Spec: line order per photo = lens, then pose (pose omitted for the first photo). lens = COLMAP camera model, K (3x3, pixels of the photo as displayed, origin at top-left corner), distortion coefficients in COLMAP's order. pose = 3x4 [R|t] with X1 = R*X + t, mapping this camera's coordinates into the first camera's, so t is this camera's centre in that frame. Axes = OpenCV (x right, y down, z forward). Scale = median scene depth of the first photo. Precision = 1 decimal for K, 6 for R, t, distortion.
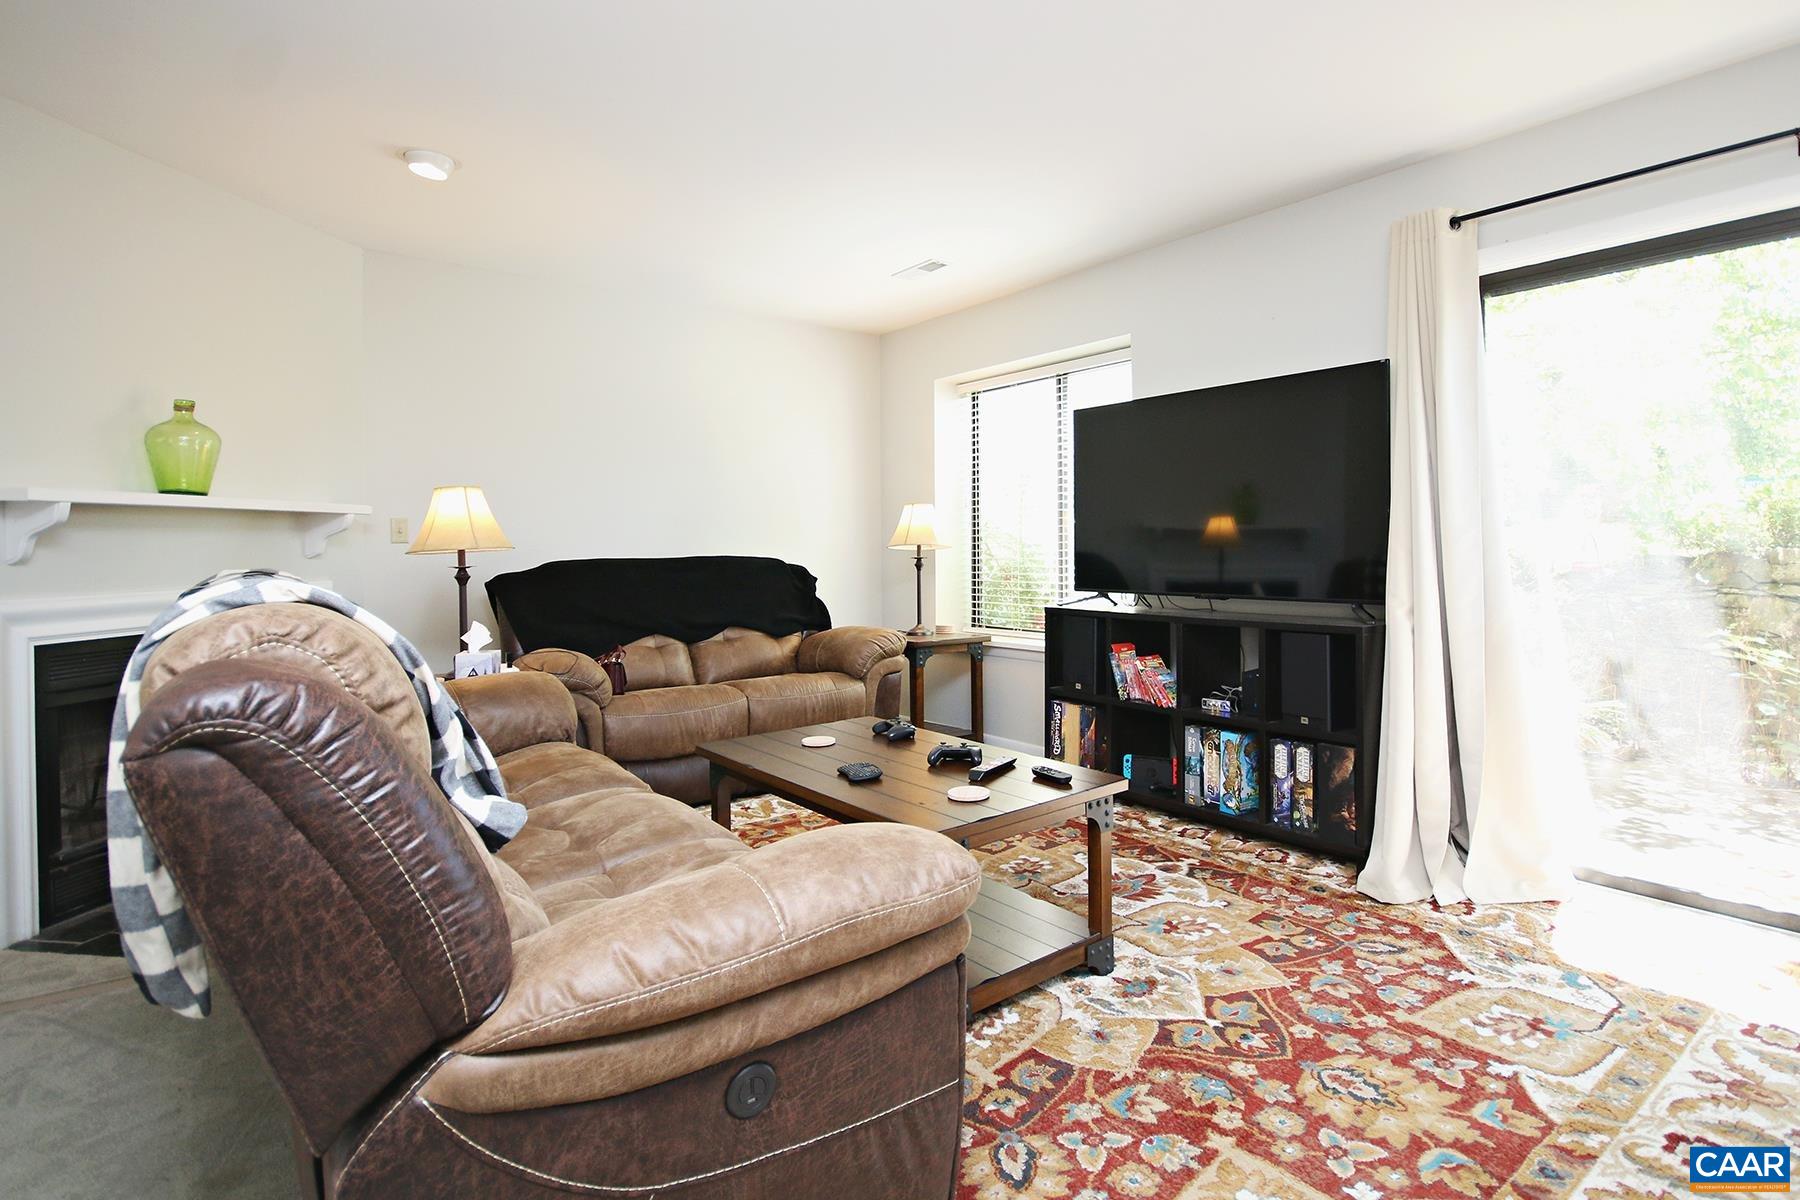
lens RADIAL K [[905.0, 0, 907.1], [0, 905.0, 562.3], [0, 0, 1]] dist [-0.001193, -0.000271]
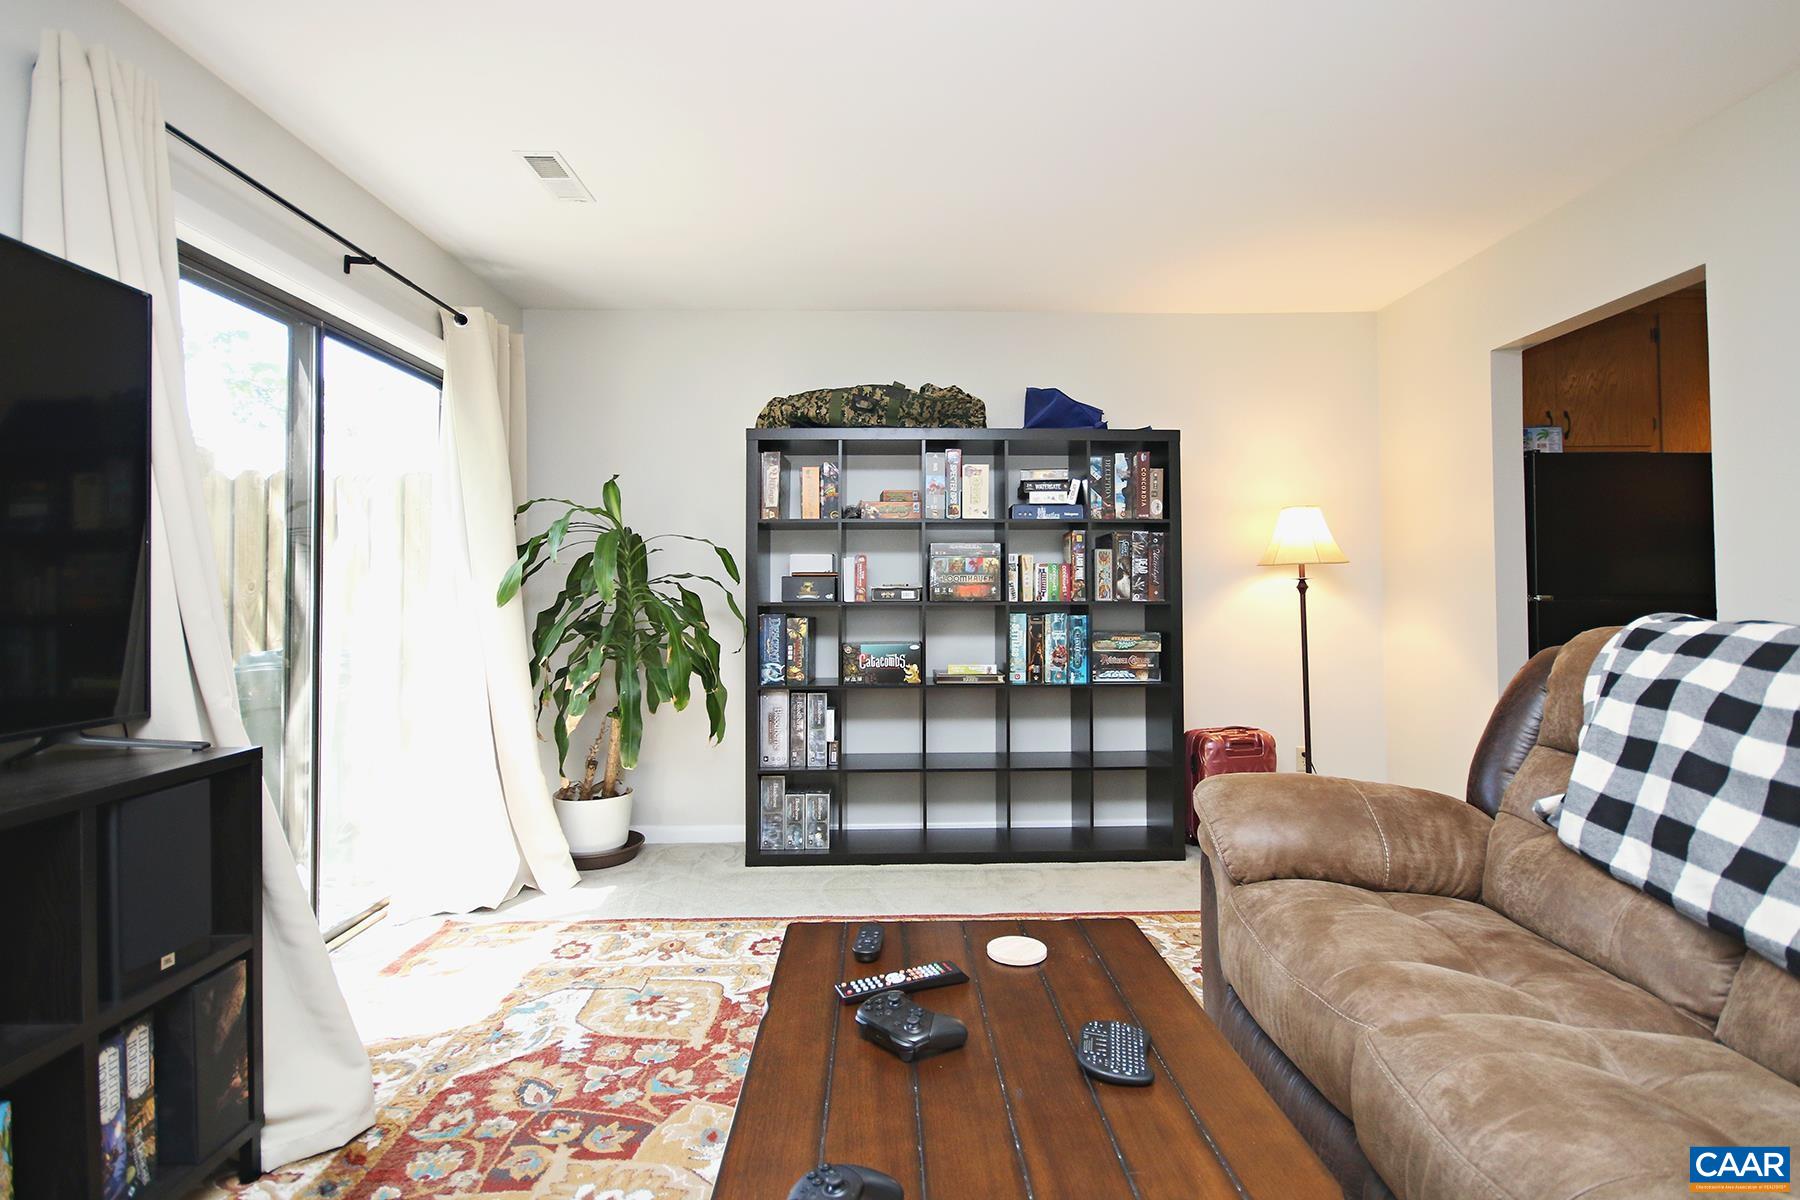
lens RADIAL K [[879.9, 0, 906.2], [0, 879.9, 574.7], [0, 0, 1]] dist [-0.001727, -0.007601]
pose [[-0.815635, 0.038983, 0.577252, -0.230113], [0.035353, 0.999221, -0.017526, -0.023141], [-0.577486, 0.006113, -0.816378, 1.390945]]
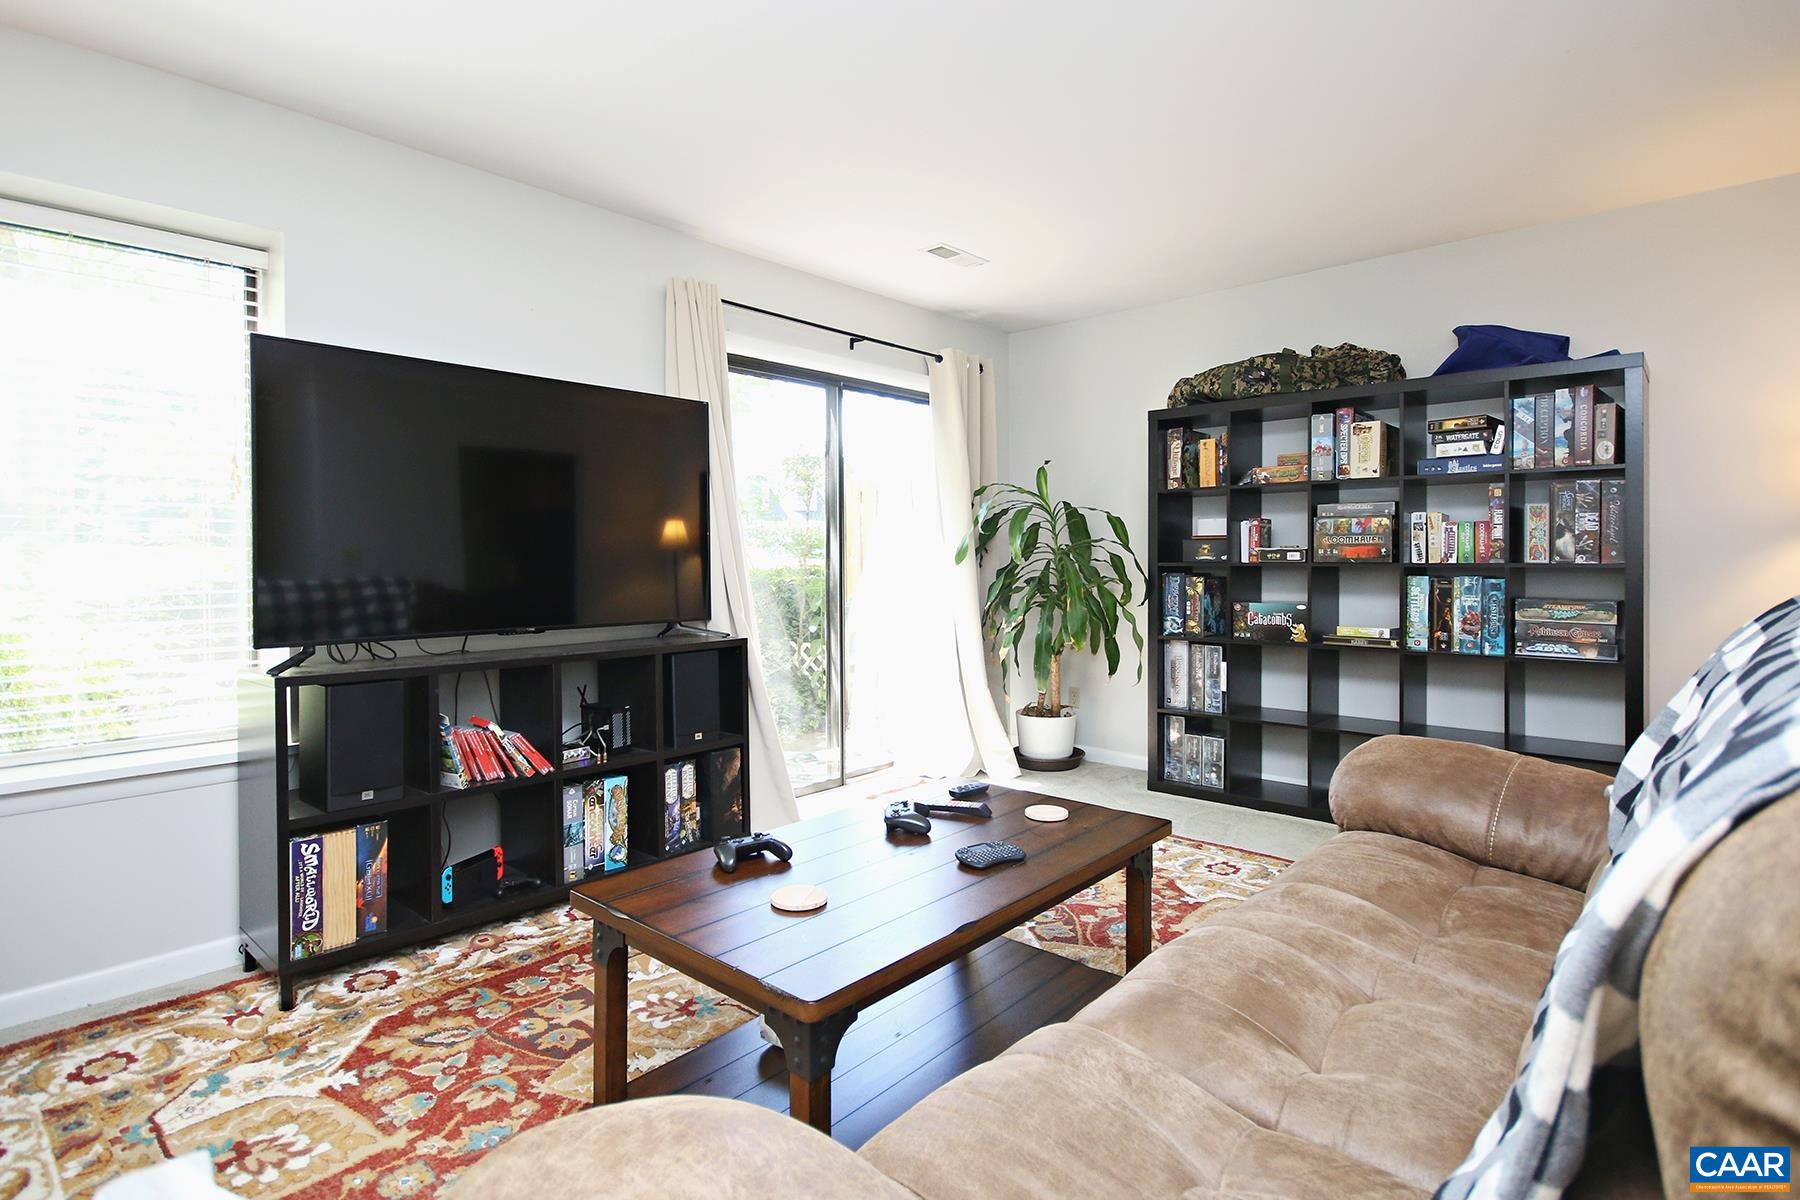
lens RADIAL K [[905.0, 0, 907.1], [0, 905.0, 562.3], [0, 0, 1]] dist [-0.001193, -0.000271]
pose [[-0.190516, 0.018811, 0.981504, -0.756445], [0.030218, 0.999455, -0.013289, -0.004856], [-0.981219, 0.027127, -0.190980, 1.148852]]
